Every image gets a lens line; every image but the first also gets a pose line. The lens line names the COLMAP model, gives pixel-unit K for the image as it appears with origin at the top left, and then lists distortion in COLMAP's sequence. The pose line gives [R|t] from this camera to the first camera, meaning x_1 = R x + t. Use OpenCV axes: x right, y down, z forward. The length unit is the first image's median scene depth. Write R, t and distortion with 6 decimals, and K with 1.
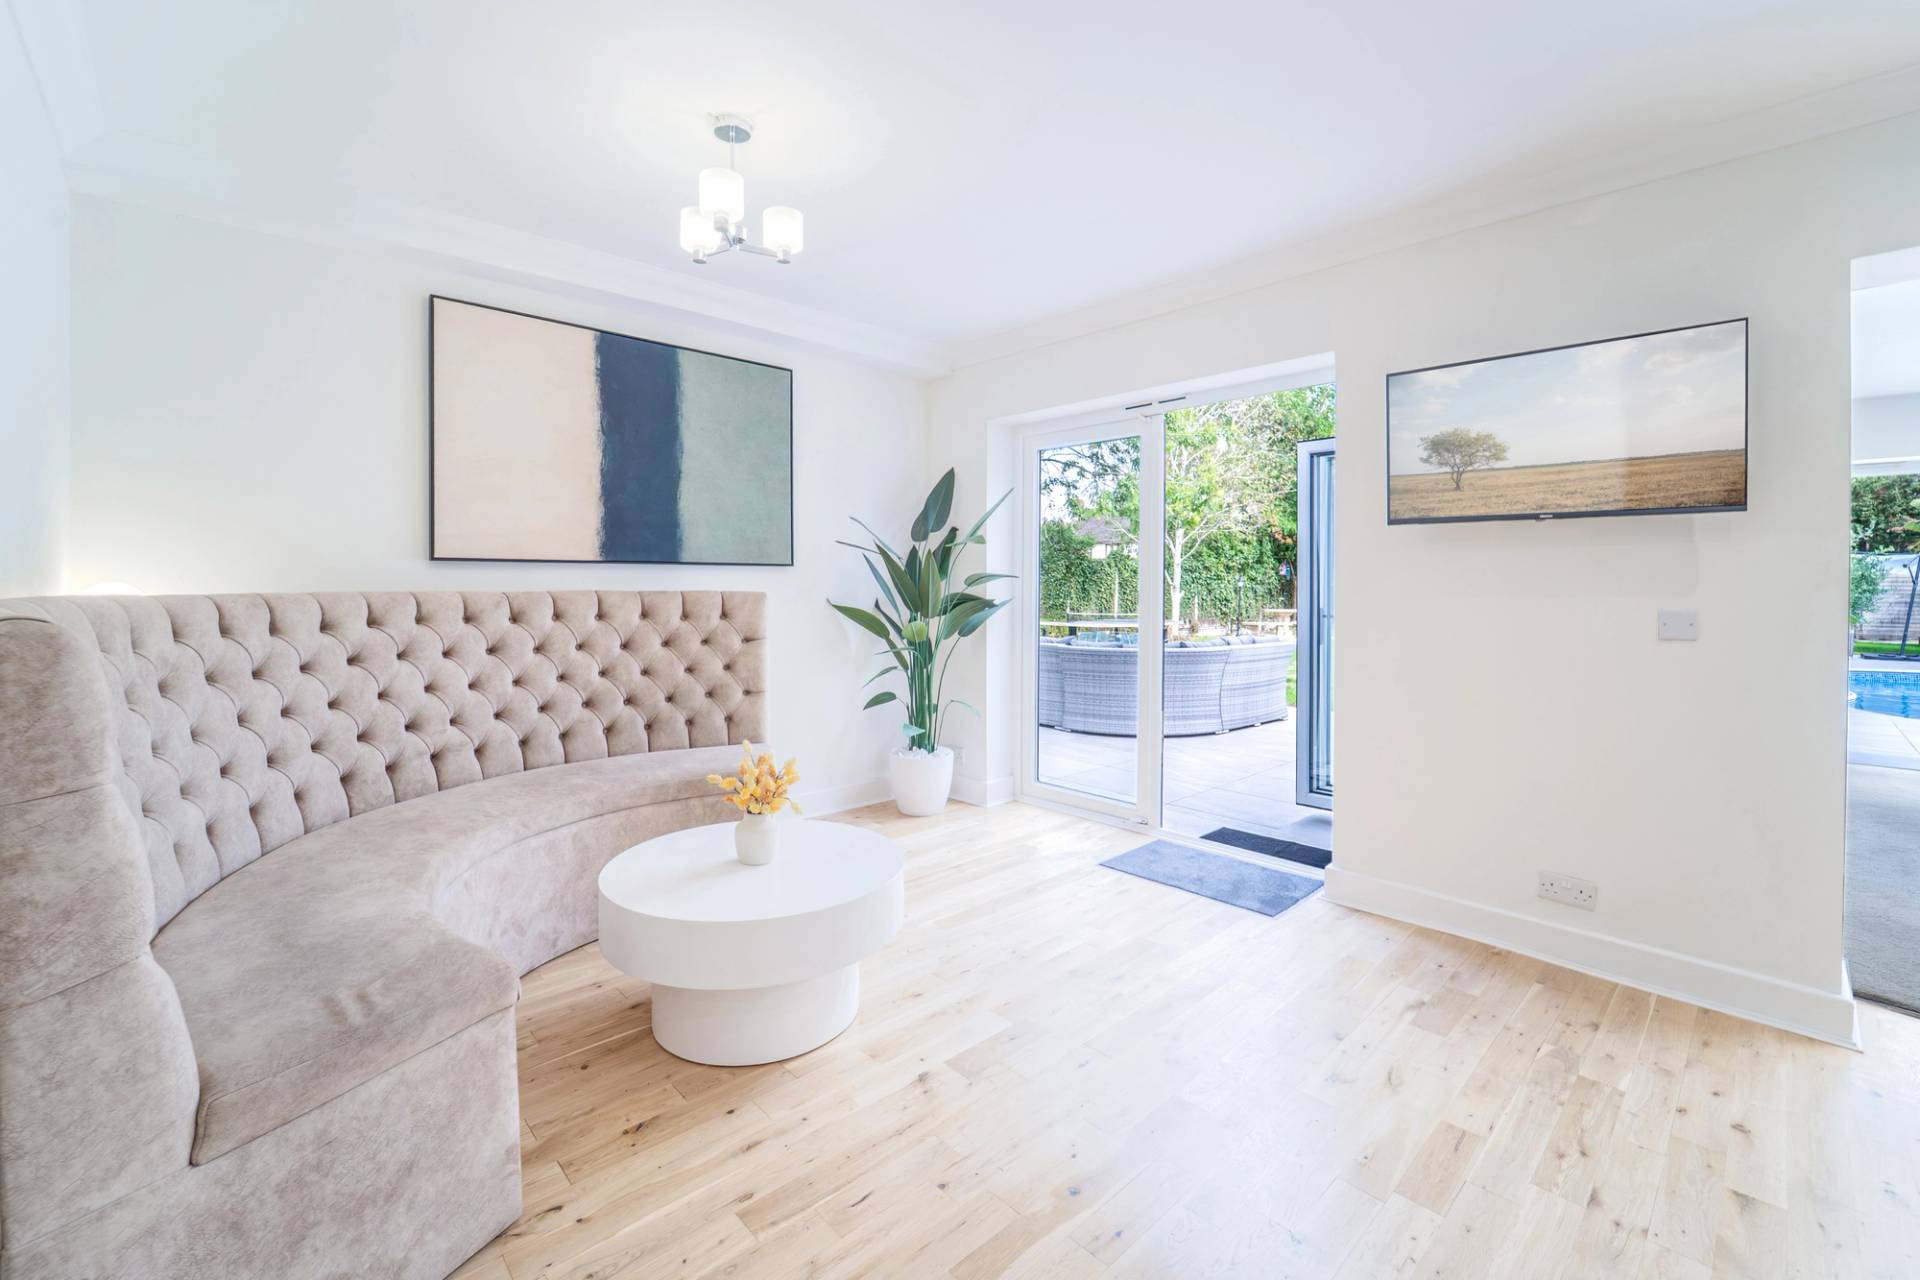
lens RADIAL K [[815.2, 0, 968.9], [0, 815.2, 580.3], [0, 0, 1]] dist [-0.000378, -0.000703]
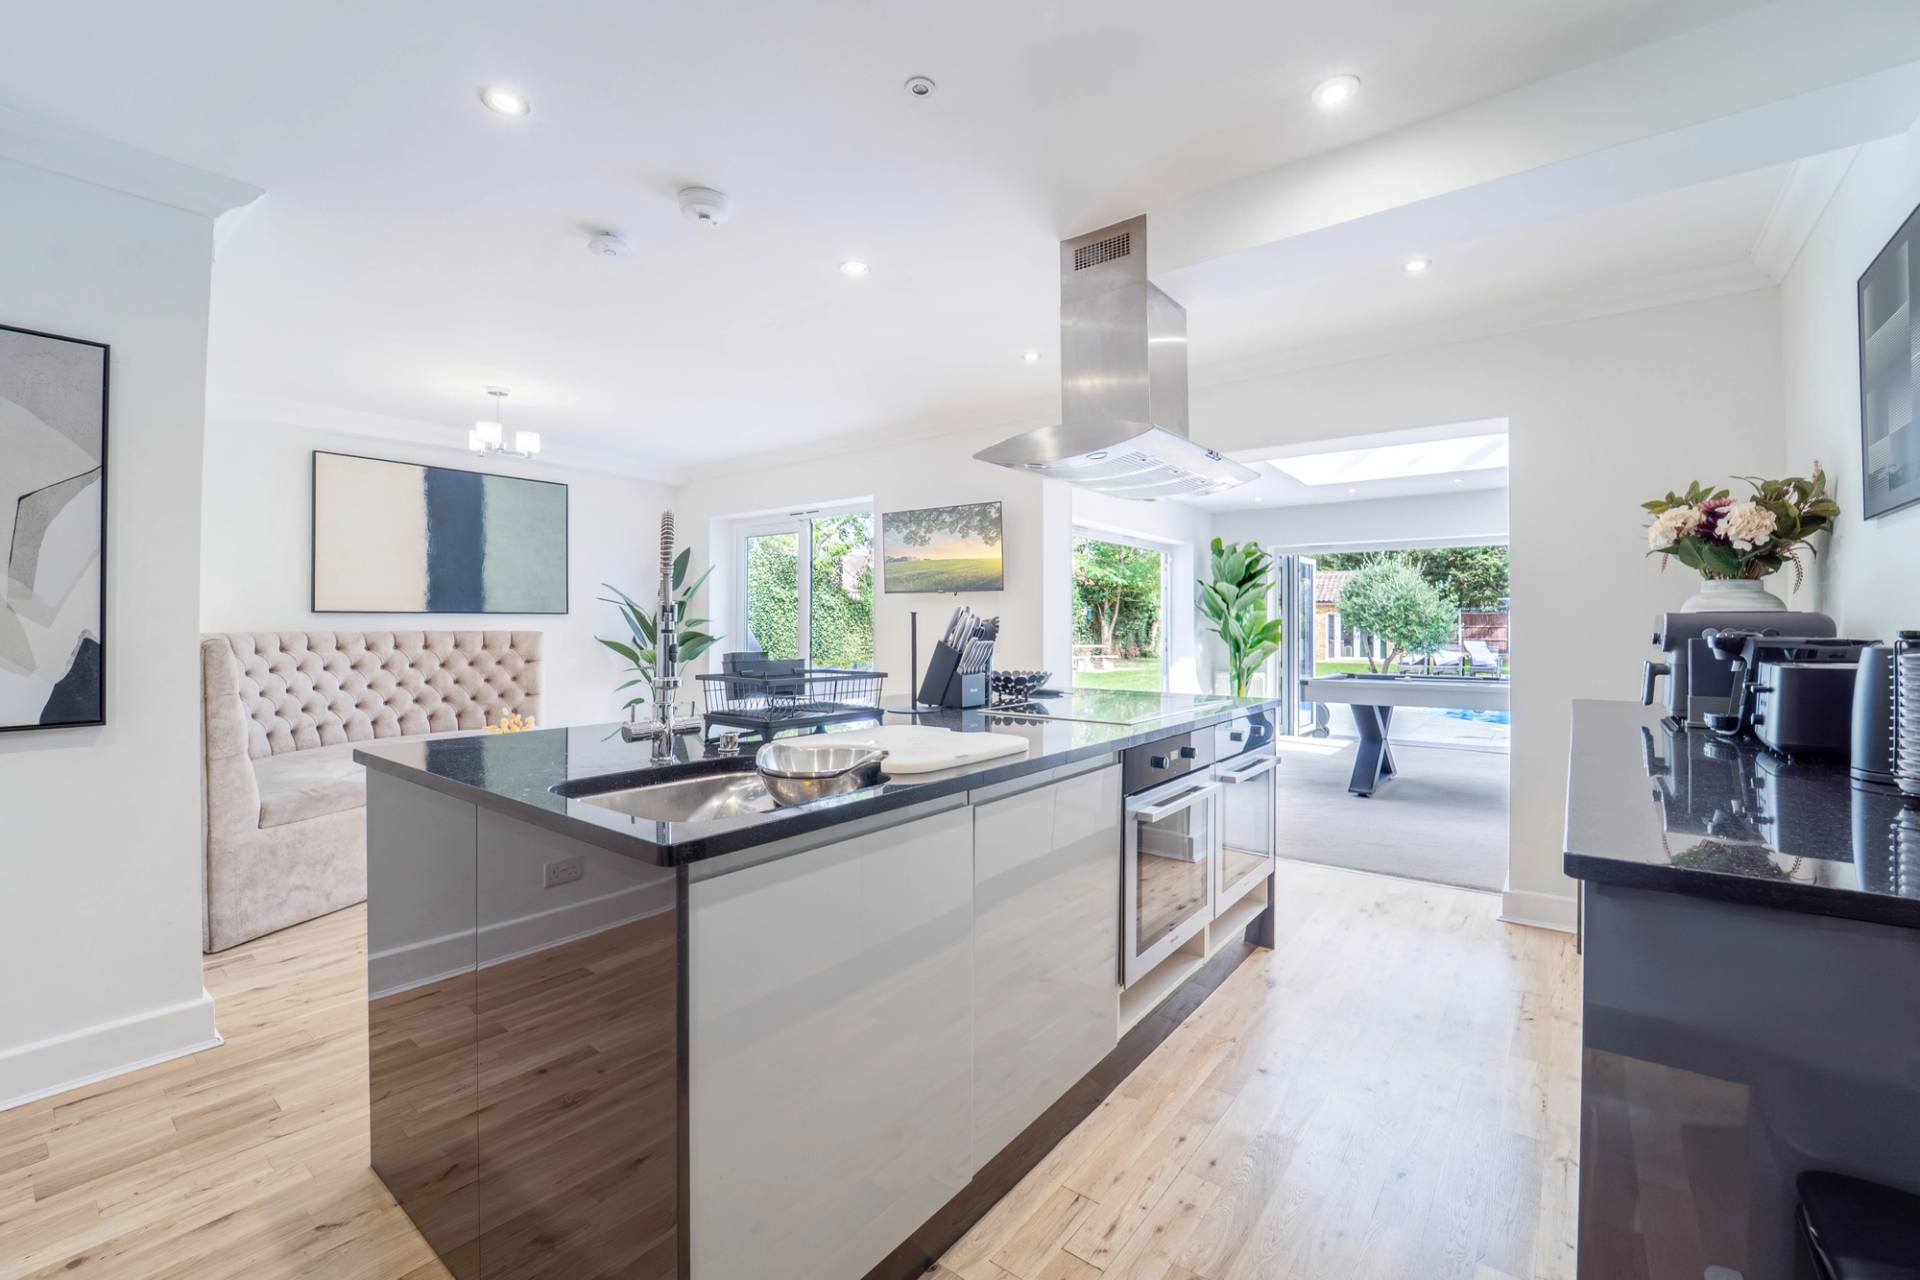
lens RADIAL K [[801.0, 0, 962.7], [0, 801.0, 607.5], [0, 0, 1]] dist [-0.000873, -0.000339]
pose [[0.988944, -0.001238, 0.148282, 0.385385], [0.003424, 0.999889, -0.014491, -0.007142], [-0.148248, 0.014838, 0.988839, -0.769270]]
